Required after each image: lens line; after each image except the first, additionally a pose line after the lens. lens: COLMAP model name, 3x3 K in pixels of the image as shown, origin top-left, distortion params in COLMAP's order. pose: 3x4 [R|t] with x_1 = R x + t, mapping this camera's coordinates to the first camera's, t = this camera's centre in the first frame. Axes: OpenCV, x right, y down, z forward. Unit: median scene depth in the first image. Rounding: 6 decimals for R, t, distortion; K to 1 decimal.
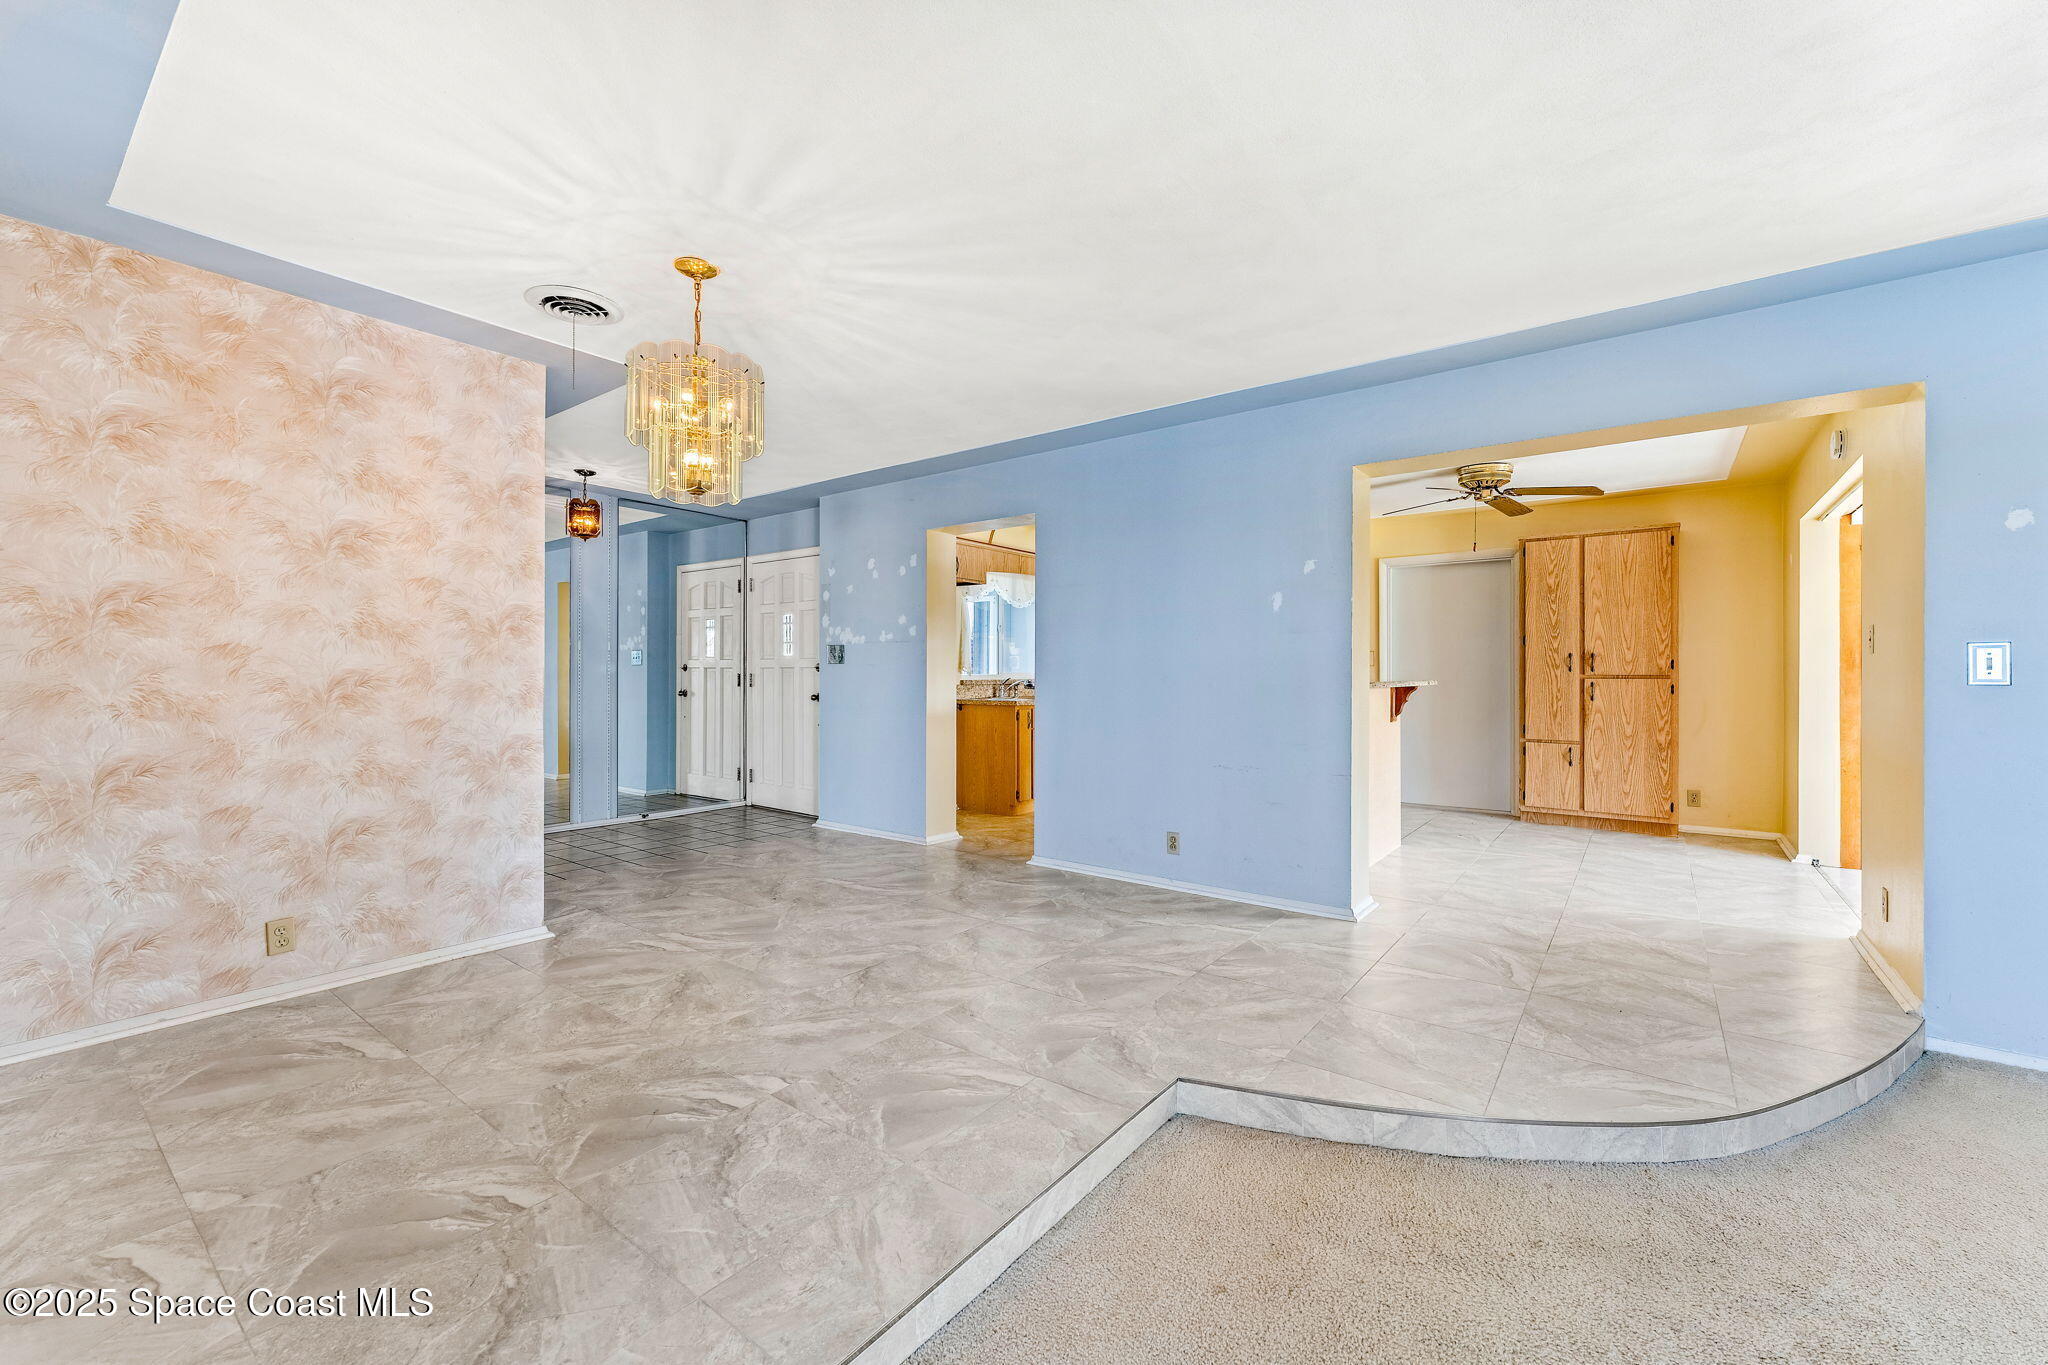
lens RADIAL K [[822.1, 0, 1048.7], [0, 822.1, 670.8], [0, 0, 1]] dist [0.000289, 0.000022]
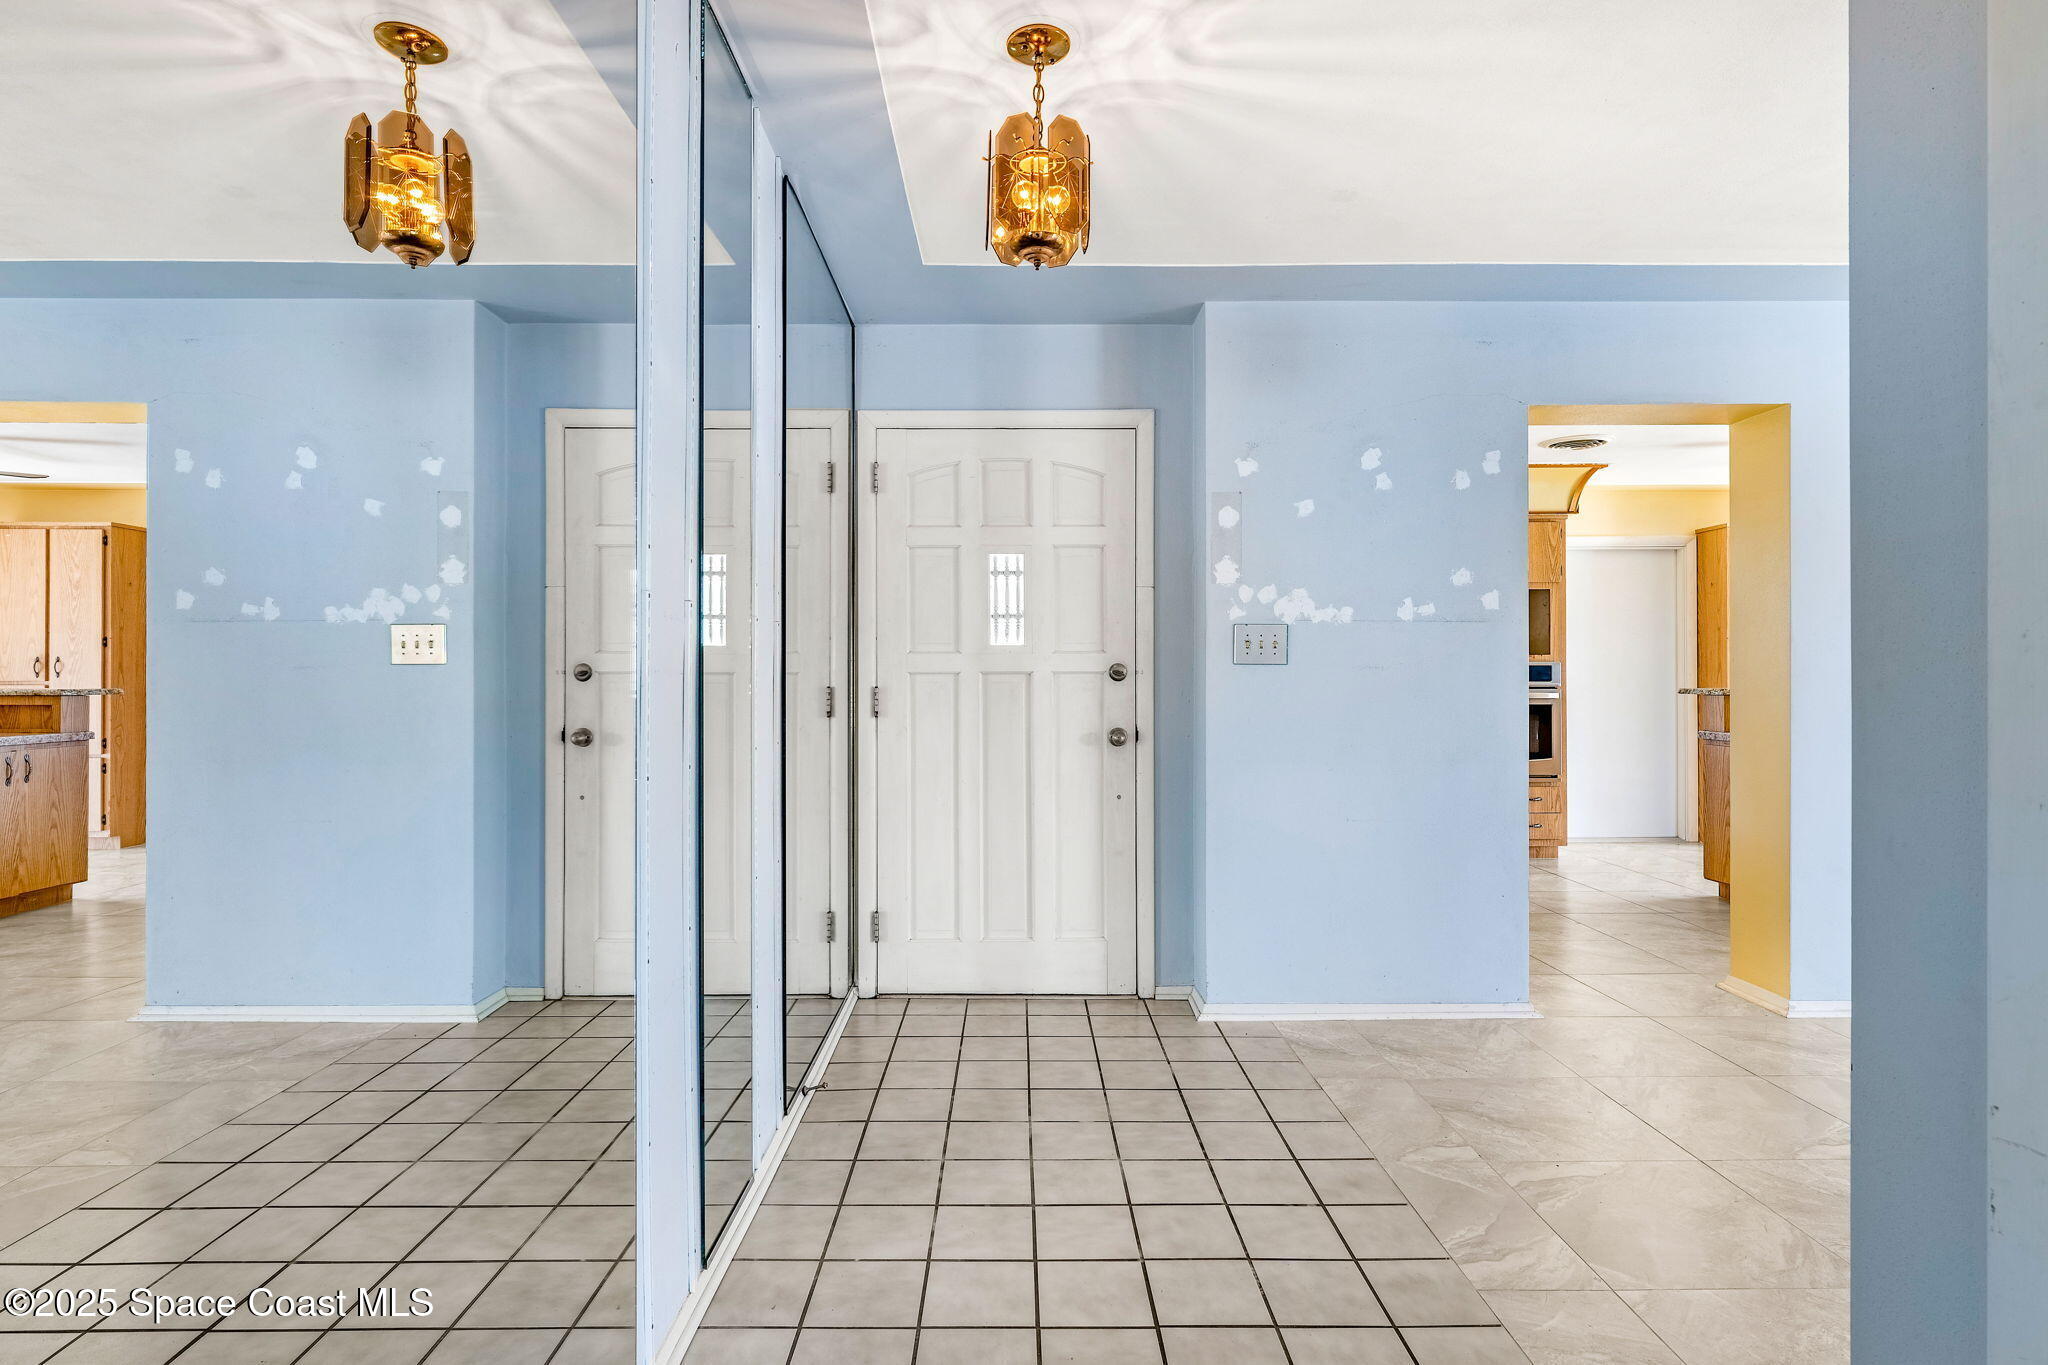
lens RADIAL K [[1032.1, 0, 1004.2], [0, 1032.1, 674.1], [0, 0, 1]] dist [-0.002948, -0.000294]
pose [[0.802993, 0.001721, 0.595986, -0.625808], [0.000777, 0.999992, -0.003935, -0.000669], [-0.595988, 0.003623, 0.802985, 0.530485]]
